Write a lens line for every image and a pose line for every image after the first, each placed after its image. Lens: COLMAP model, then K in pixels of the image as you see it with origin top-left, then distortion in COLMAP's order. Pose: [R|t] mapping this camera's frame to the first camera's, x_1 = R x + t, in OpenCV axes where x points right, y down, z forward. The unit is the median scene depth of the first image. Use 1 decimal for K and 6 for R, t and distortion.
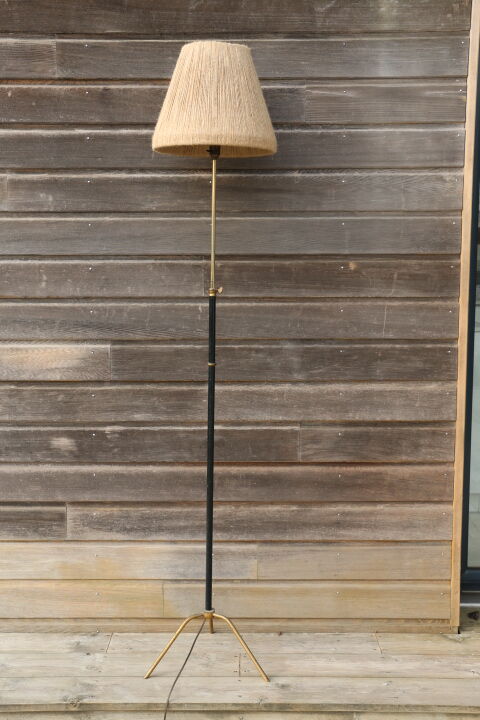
lens RADIAL K [[895.6, 0, 240.0], [0, 895.6, 360.0], [0, 0, 1]] dist [-0.009284, 0.062642]
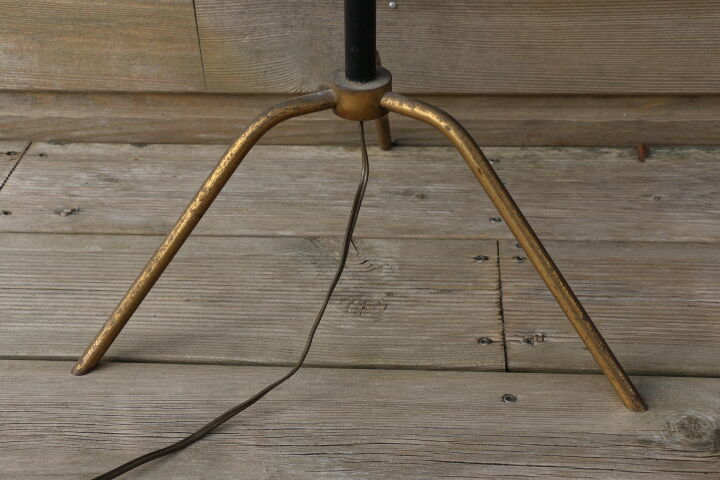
lens RADIAL K [[997.6, 0, 360.0], [0, 997.6, 240.0], [0, 0, 1]] dist [0.016017, 0.335260]
pose [[0.997294, 0.015016, -0.071971, -0.017720], [0.019585, 0.889288, 0.456927, 0.197778], [0.070864, -0.457100, 0.886588, 0.742729]]
